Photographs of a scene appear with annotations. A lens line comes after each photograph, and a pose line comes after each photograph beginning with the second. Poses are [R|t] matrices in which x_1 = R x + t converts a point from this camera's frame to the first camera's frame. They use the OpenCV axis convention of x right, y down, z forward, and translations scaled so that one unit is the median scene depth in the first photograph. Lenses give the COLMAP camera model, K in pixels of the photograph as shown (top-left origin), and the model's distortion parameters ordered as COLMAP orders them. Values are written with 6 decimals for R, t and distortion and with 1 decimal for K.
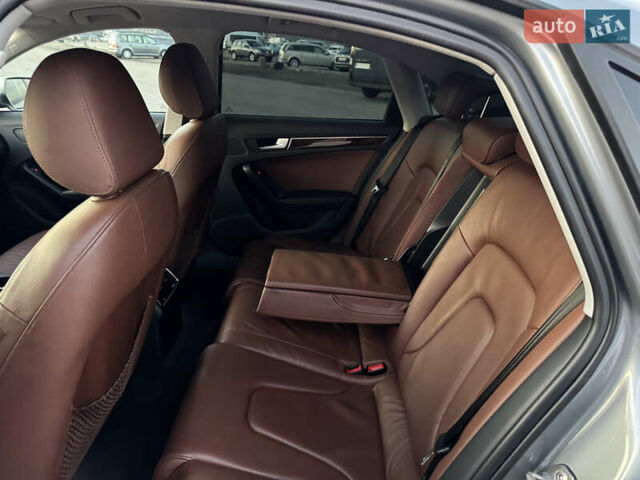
lens RADIAL K [[457.9, 0, 312.0], [0, 457.9, 240.8], [0, 0, 1]] dist [0.145976, -0.251744]
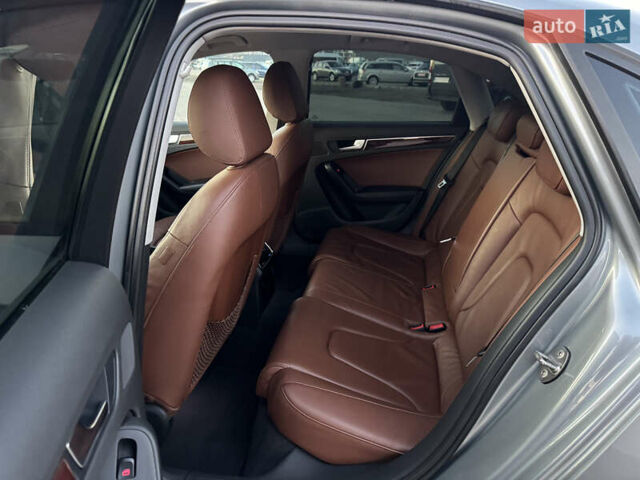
lens RADIAL K [[457.9, 0, 312.0], [0, 457.9, 240.8], [0, 0, 1]] dist [0.145976, -0.251744]
pose [[0.986565, 0.015137, -0.162669, 0.010518], [-0.021084, 0.999168, -0.034897, 0.074363], [0.162006, 0.037858, 0.986063, -0.151245]]
